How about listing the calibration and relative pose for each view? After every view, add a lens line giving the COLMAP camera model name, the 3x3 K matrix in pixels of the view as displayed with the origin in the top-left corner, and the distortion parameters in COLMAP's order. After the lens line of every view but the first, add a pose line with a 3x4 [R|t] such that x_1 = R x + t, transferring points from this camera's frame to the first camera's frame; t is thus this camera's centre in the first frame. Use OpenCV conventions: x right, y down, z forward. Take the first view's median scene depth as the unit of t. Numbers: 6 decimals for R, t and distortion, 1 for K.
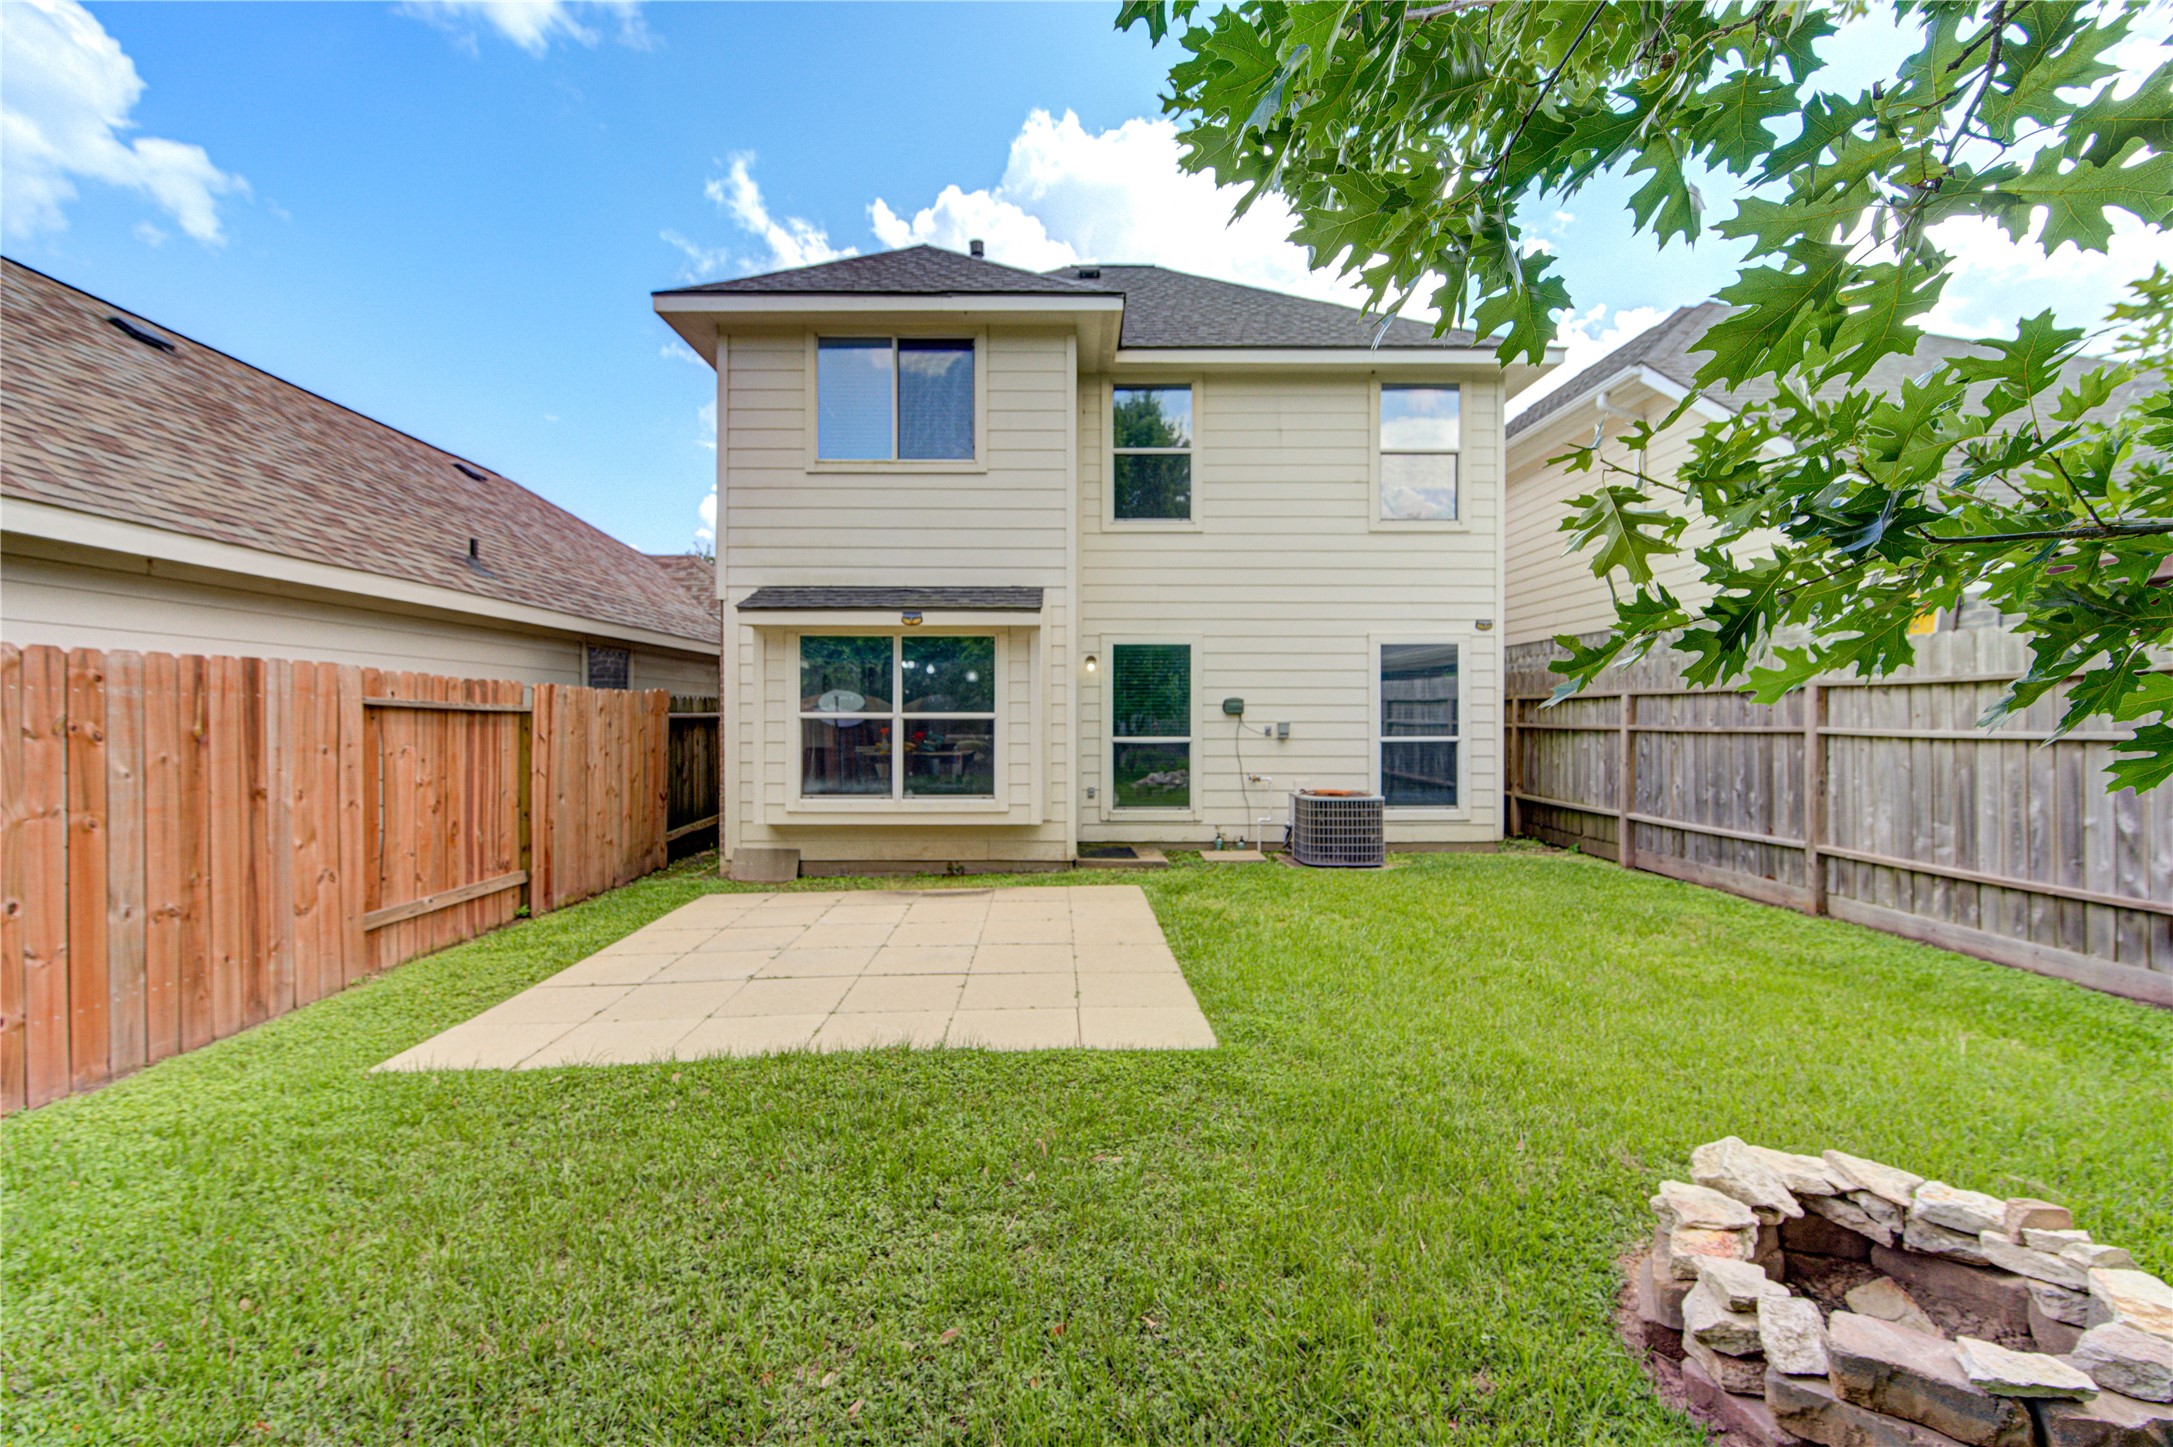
lens RADIAL K [[870.3, 0, 1070.6], [0, 870.3, 713.2], [0, 0, 1]] dist [0.005440, 0.000174]
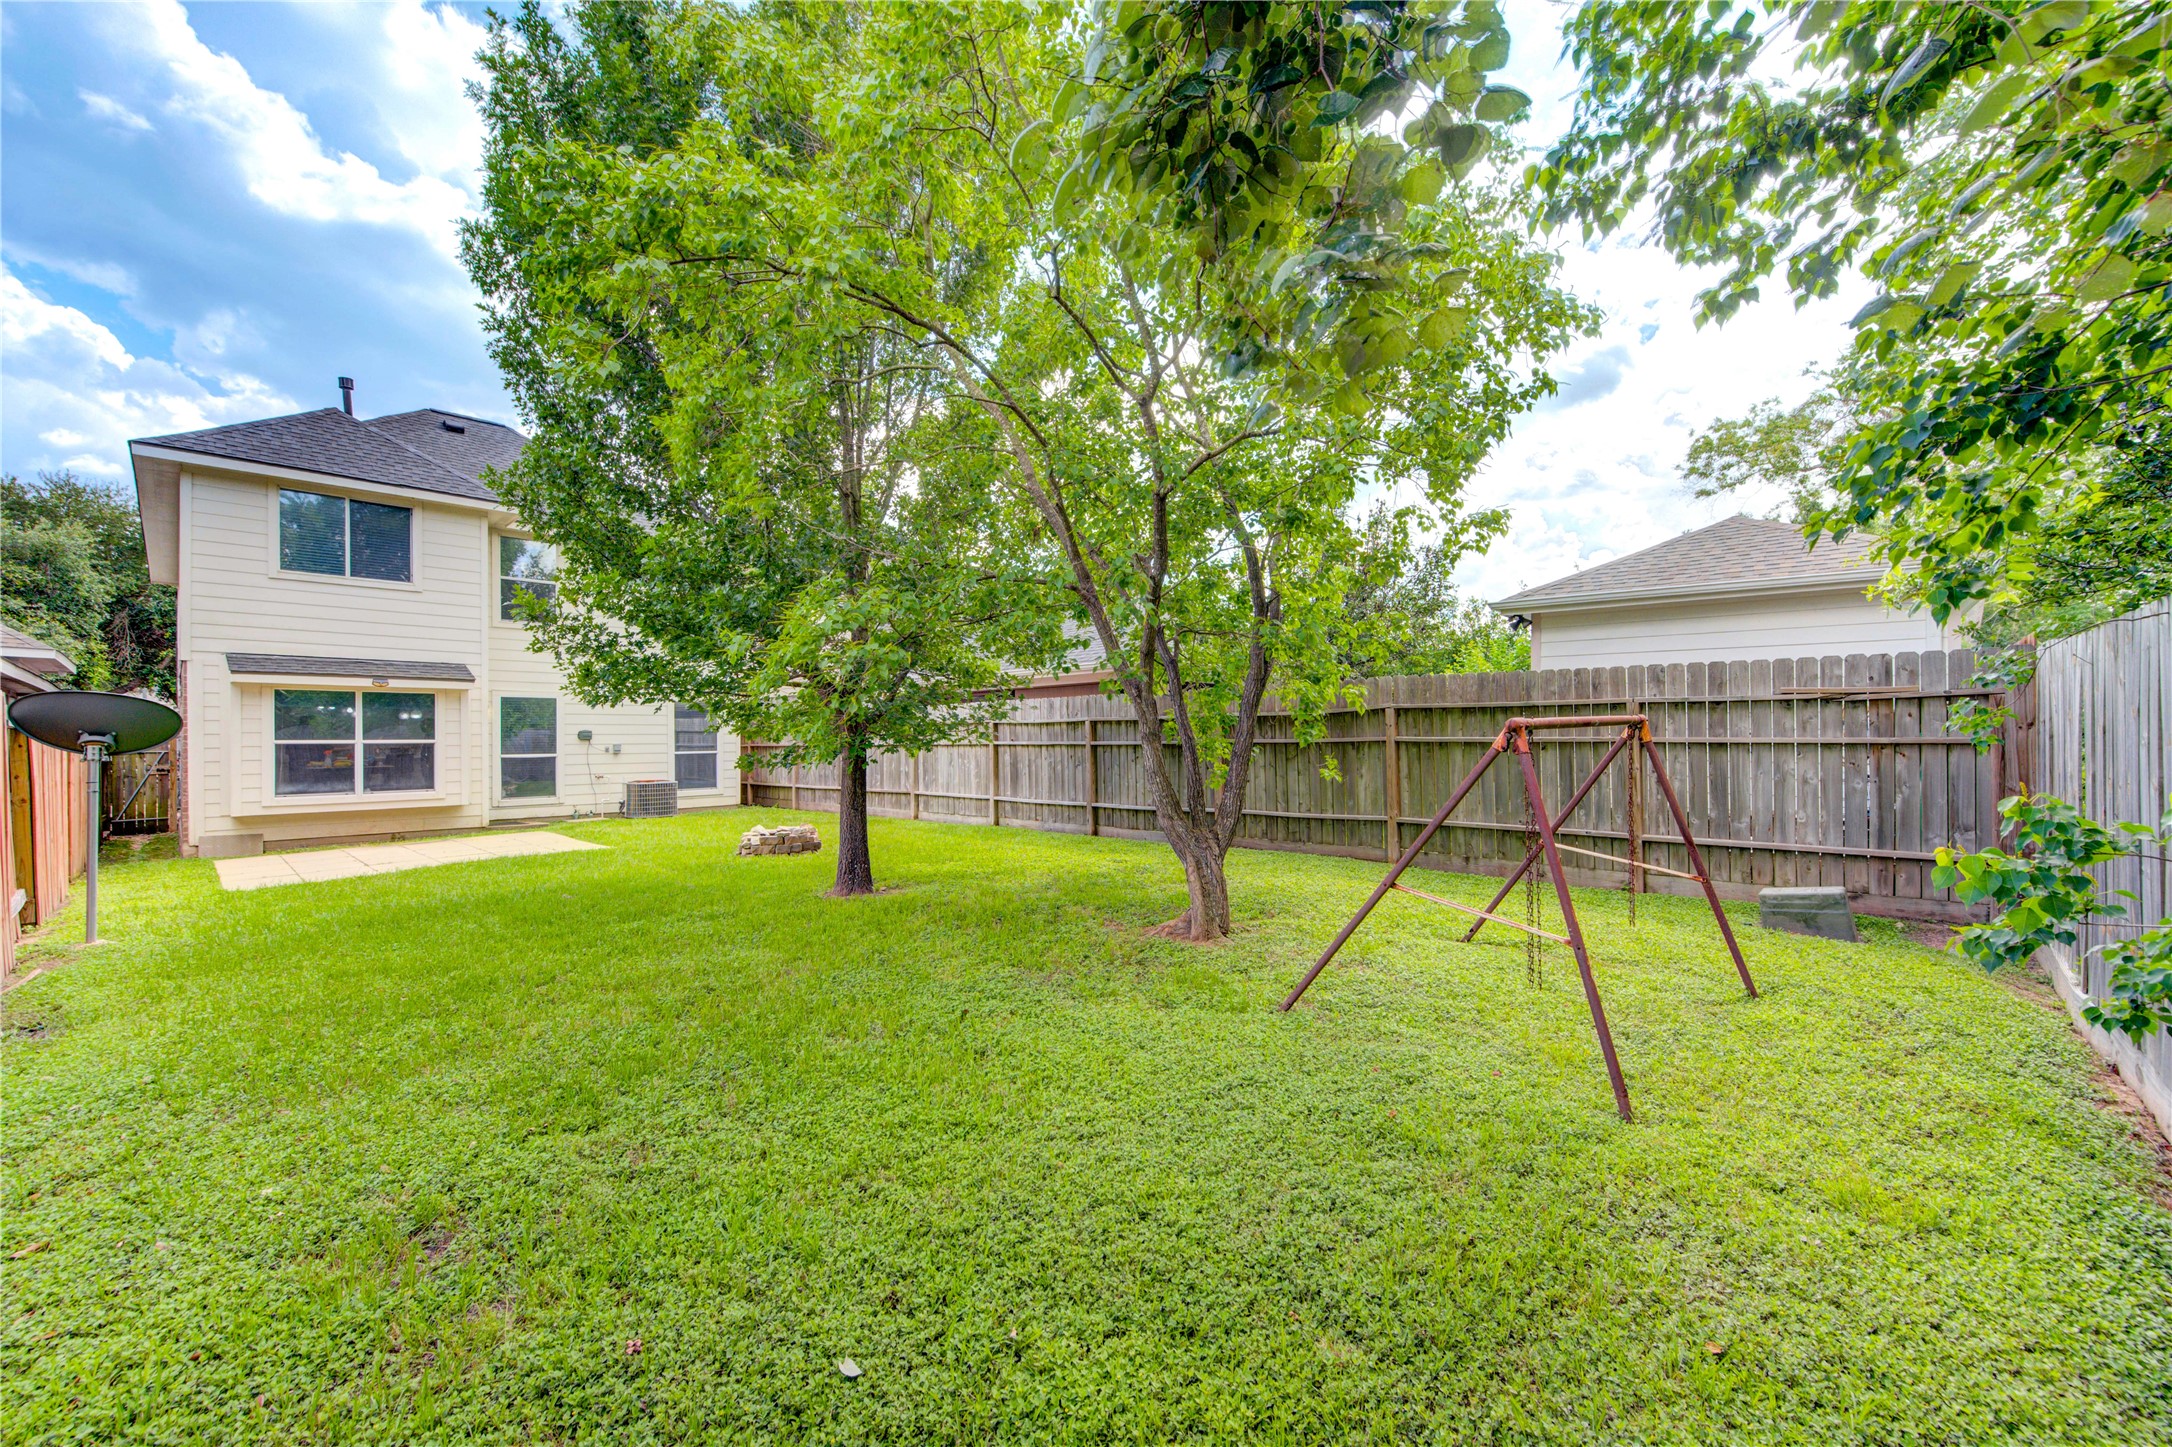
lens RADIAL K [[869.9, 0, 1094.2], [0, 869.9, 733.0], [0, 0, 1]] dist [0.005440, 0.000174]
pose [[0.698108, -0.001653, 0.715991, -0.403931], [0.008309, 0.999949, -0.005794, 0.007212], [-0.715945, 0.009994, 0.698085, -1.079494]]
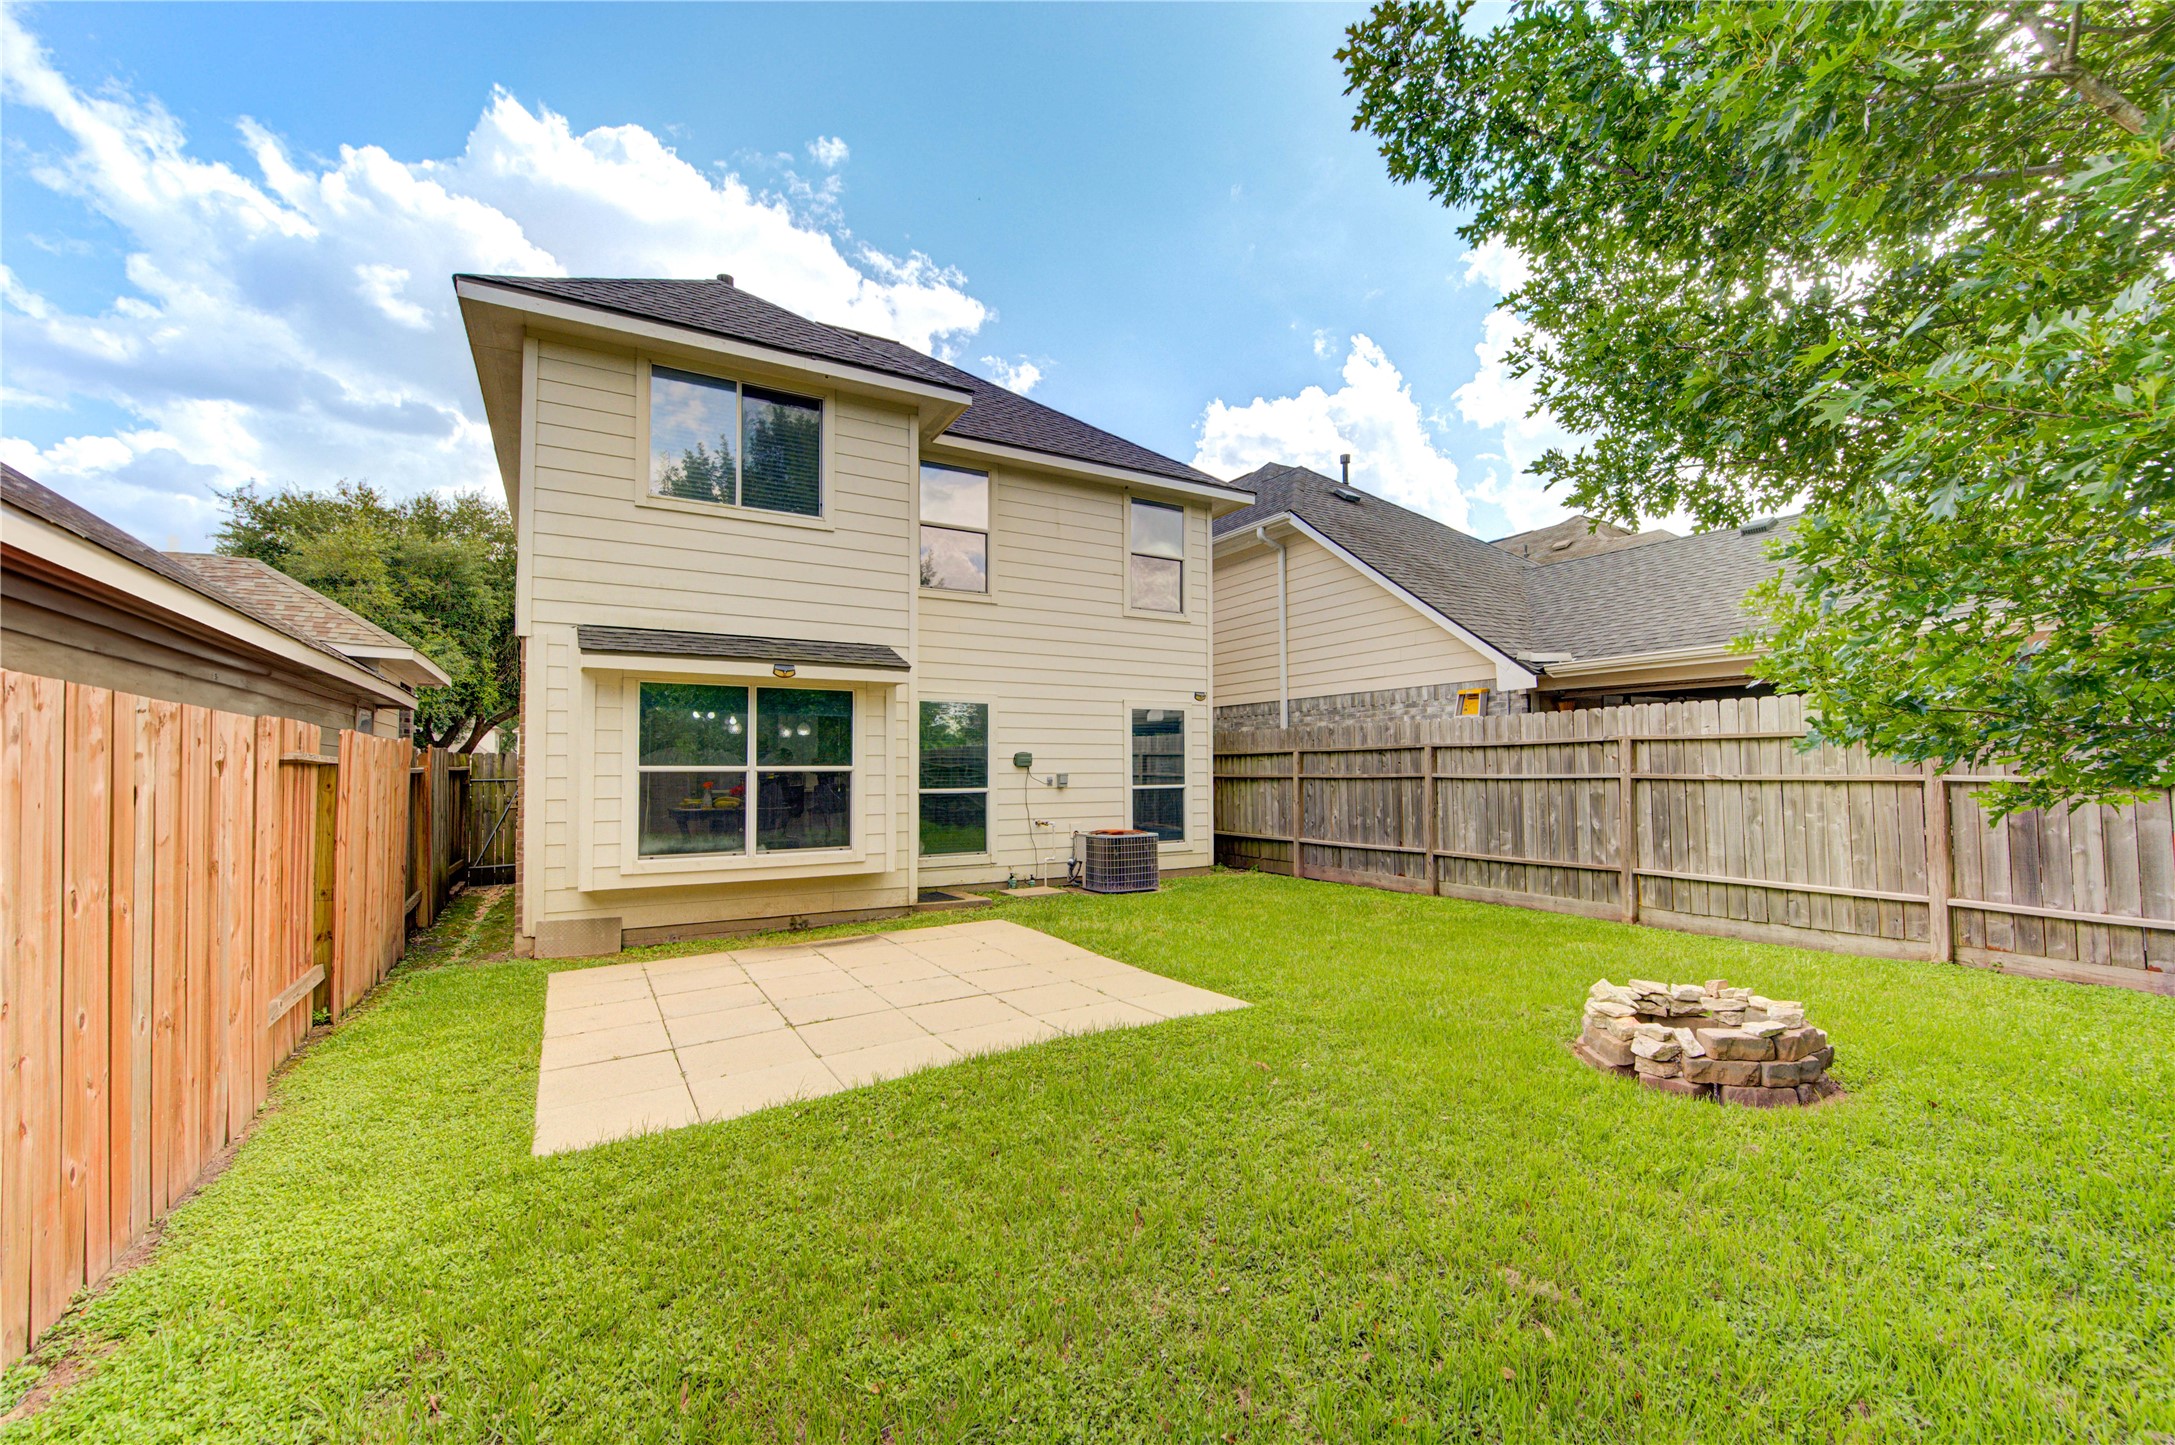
lens RADIAL K [[881.6, 0, 1094.7], [0, 881.6, 735.2], [0, 0, 1]] dist [0.007562, -0.000406]
pose [[0.867499, 0.015511, 0.497196, -0.358049], [0.003169, 0.999321, -0.036705, 0.003026], [-0.497428, 0.033418, 0.866861, -0.048364]]
